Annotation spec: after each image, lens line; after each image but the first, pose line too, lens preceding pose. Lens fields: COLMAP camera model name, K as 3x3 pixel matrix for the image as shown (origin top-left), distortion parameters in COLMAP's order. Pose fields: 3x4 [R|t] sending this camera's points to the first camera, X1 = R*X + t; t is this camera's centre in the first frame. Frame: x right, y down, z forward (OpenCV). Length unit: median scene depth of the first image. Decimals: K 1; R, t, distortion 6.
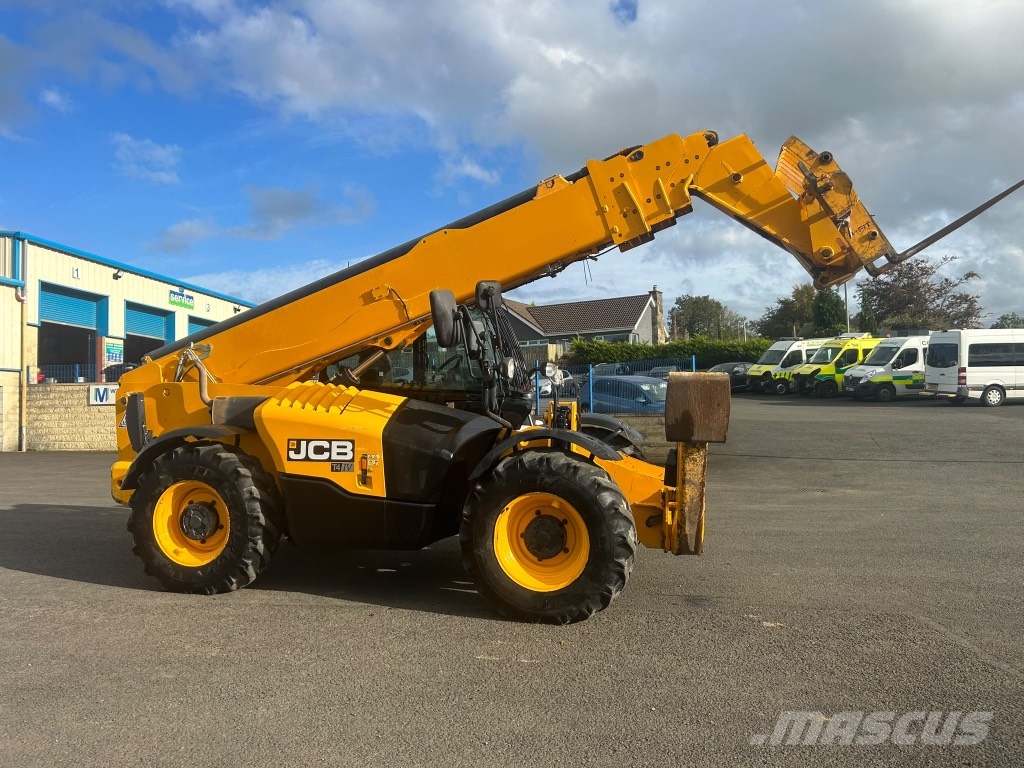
lens RADIAL K [[762.9, 0, 511.4], [0, 762.9, 375.5], [0, 0, 1]] dist [0.064434, -0.083908]
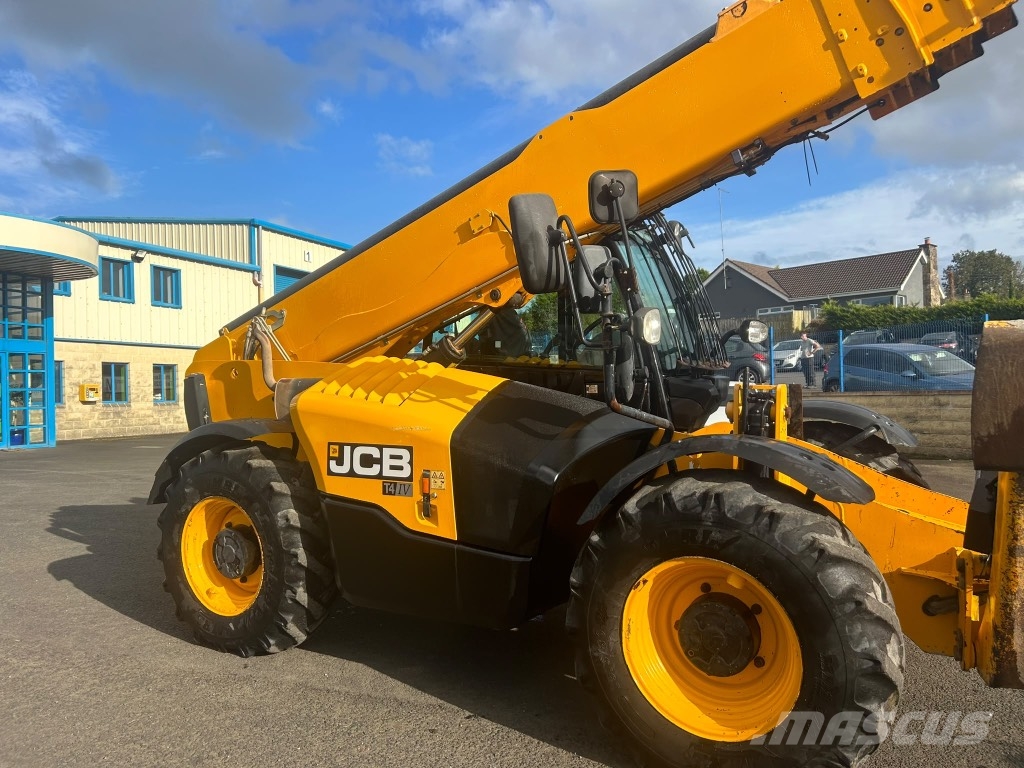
lens RADIAL K [[766.1, 0, 523.7], [0, 766.1, 379.8], [0, 0, 1]] dist [0.062256, -0.089881]
pose [[0.957075, -0.007963, -0.289732, 0.065155], [0.019147, 0.999176, 0.035788, 0.007213], [0.289208, -0.039800, 0.956438, 0.399780]]
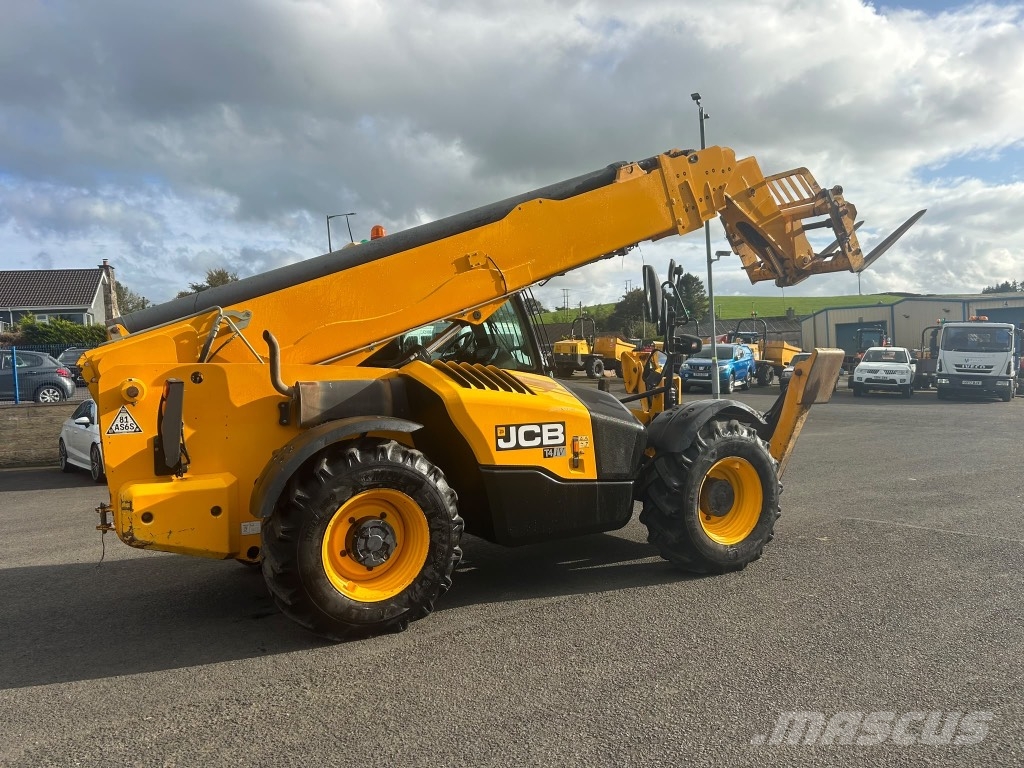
lens RADIAL K [[765.5, 0, 512.7], [0, 765.5, 388.7], [0, 0, 1]] dist [0.069804, -0.083154]
pose [[0.725532, -0.031110, 0.687485, -0.842965], [0.007711, 0.999283, 0.037081, 0.009529], [-0.688145, -0.021602, 0.725252, 0.357514]]
